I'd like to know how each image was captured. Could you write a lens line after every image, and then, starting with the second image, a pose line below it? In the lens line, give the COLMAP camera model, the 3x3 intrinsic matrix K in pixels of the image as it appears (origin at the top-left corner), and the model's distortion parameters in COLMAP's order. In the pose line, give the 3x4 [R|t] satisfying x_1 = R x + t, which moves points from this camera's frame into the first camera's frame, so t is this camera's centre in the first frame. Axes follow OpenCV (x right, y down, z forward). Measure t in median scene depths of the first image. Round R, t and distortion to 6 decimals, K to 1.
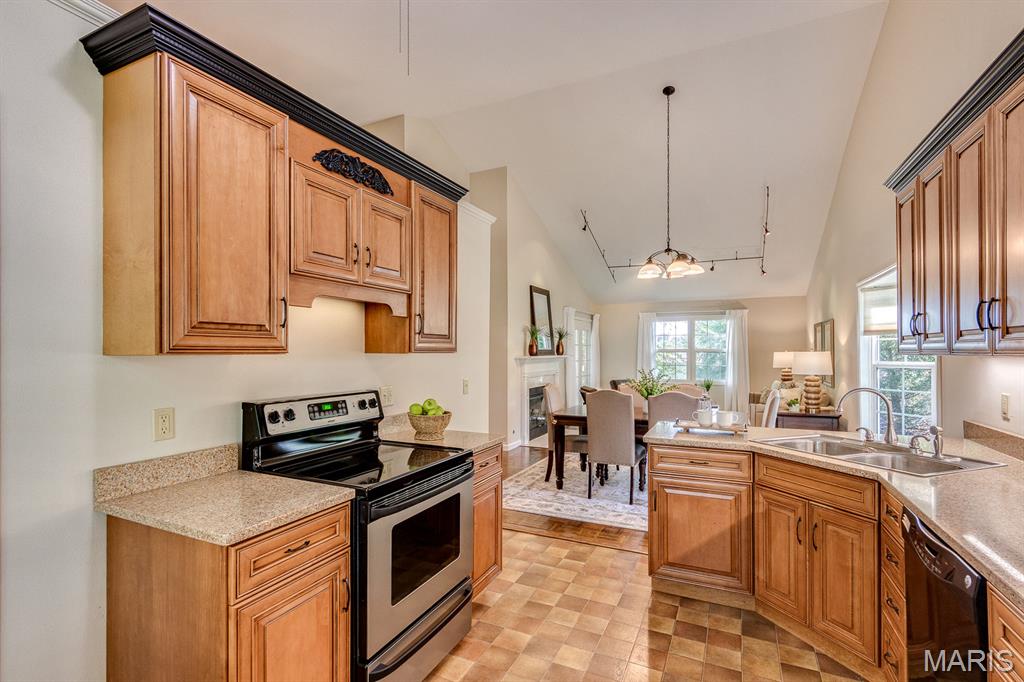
lens RADIAL K [[497.2, 0, 506.1], [0, 497.2, 350.8], [0, 0, 1]] dist [0.002415, -0.002448]
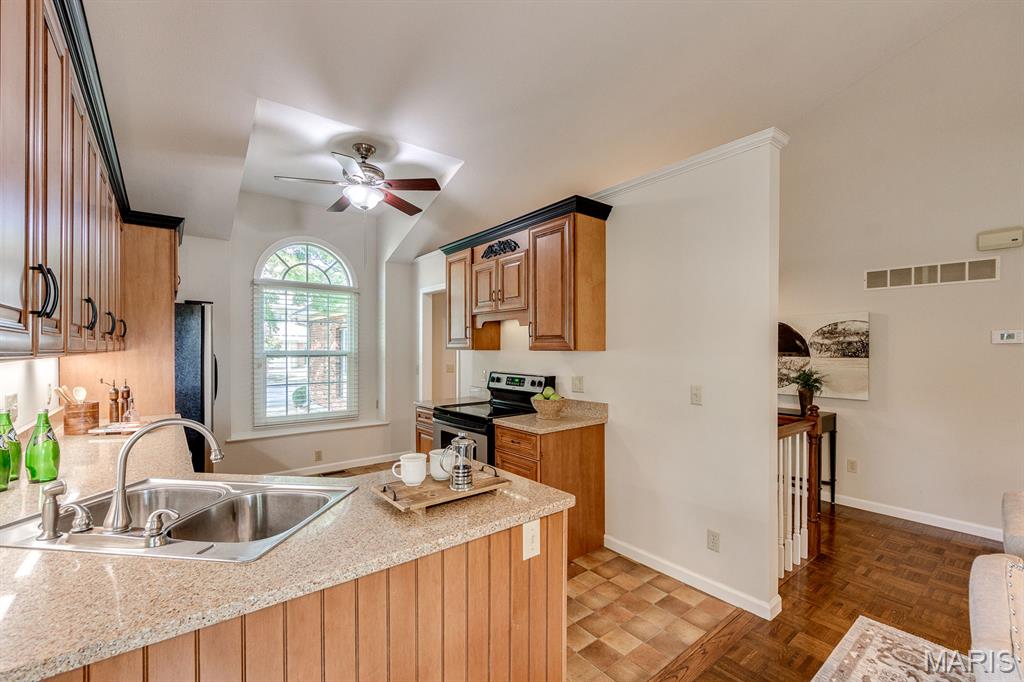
lens RADIAL K [[436.4, 0, 506.3], [0, 436.4, 353.2], [0, 0, 1]] dist [0.001354, 0.000680]
pose [[-0.455261, 0.012263, -0.890274, 0.864243], [0.002681, 0.999919, 0.012402, -0.003043], [0.890354, 0.003259, -0.455257, 1.377054]]
